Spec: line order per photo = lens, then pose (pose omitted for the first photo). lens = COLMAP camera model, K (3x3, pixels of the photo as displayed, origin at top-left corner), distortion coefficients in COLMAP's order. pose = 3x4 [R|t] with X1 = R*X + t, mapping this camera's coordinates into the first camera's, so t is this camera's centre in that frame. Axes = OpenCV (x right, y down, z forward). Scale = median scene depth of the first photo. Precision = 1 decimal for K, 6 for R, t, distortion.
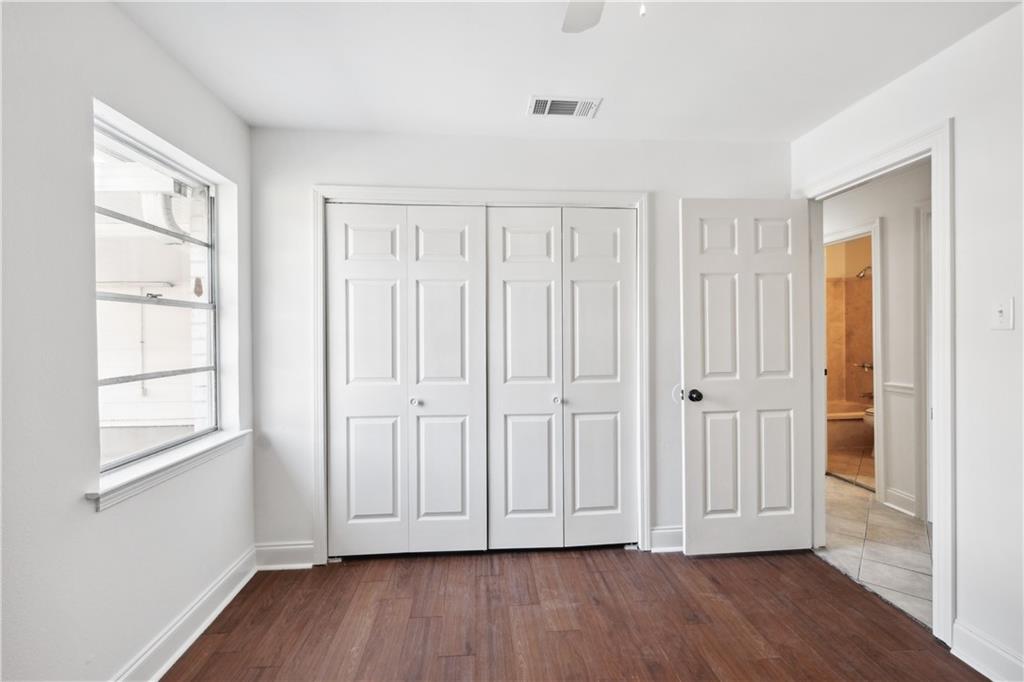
lens RADIAL K [[448.6, 0, 512.0], [0, 448.6, 326.2], [0, 0, 1]] dist [-0.002991, -0.000195]
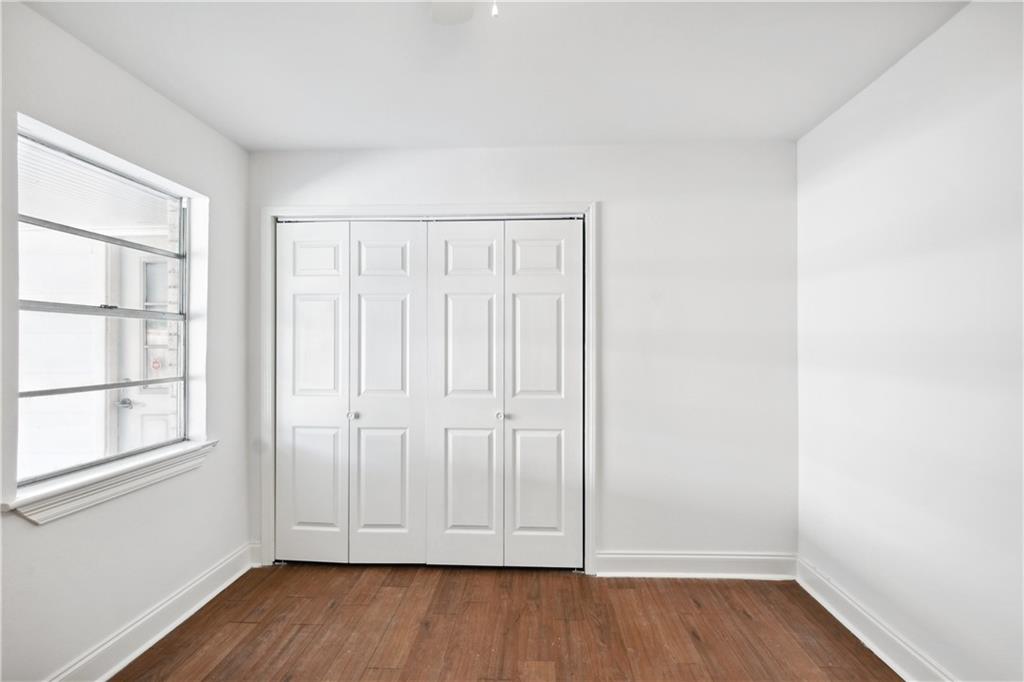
lens RADIAL K [[450.2, 0, 512.0], [0, 450.2, 341.0], [0, 0, 1]] dist [0.001834, 0.012993]
pose [[0.992185, 0.001646, -0.124767, 0.253313], [-0.001232, 0.999993, 0.003396, -0.001261], [0.124772, -0.003216, 0.992180, 0.022860]]
